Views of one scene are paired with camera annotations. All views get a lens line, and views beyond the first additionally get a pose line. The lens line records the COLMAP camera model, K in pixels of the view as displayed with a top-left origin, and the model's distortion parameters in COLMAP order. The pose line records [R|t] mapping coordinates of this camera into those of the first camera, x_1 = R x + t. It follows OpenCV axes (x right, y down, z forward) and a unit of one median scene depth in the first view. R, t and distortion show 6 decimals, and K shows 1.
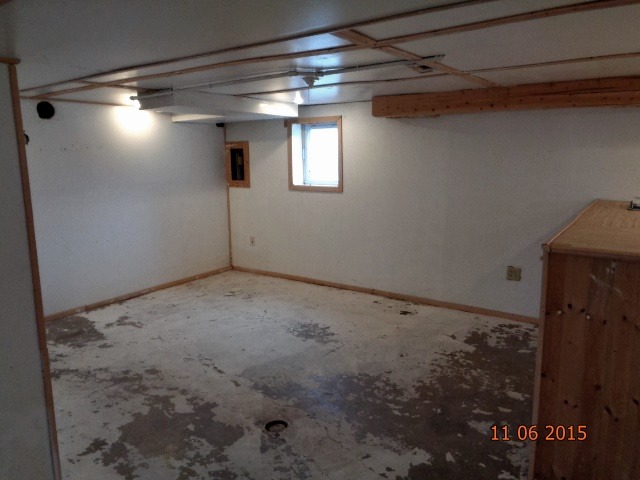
lens RADIAL K [[484.3, 0, 320.3], [0, 484.3, 239.0], [0, 0, 1]] dist [-0.013526, 0.005674]
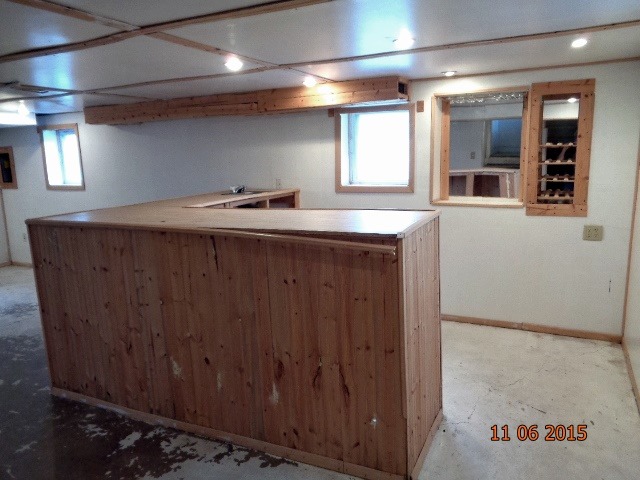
lens RADIAL K [[484.3, 0, 320.5], [0, 484.3, 240.1], [0, 0, 1]] dist [-0.013526, 0.005674]
pose [[0.987981, -0.046742, 0.147342, 0.423526], [0.046336, 0.998907, 0.006187, 0.040324], [-0.147470, 0.000715, 0.989066, -0.210726]]
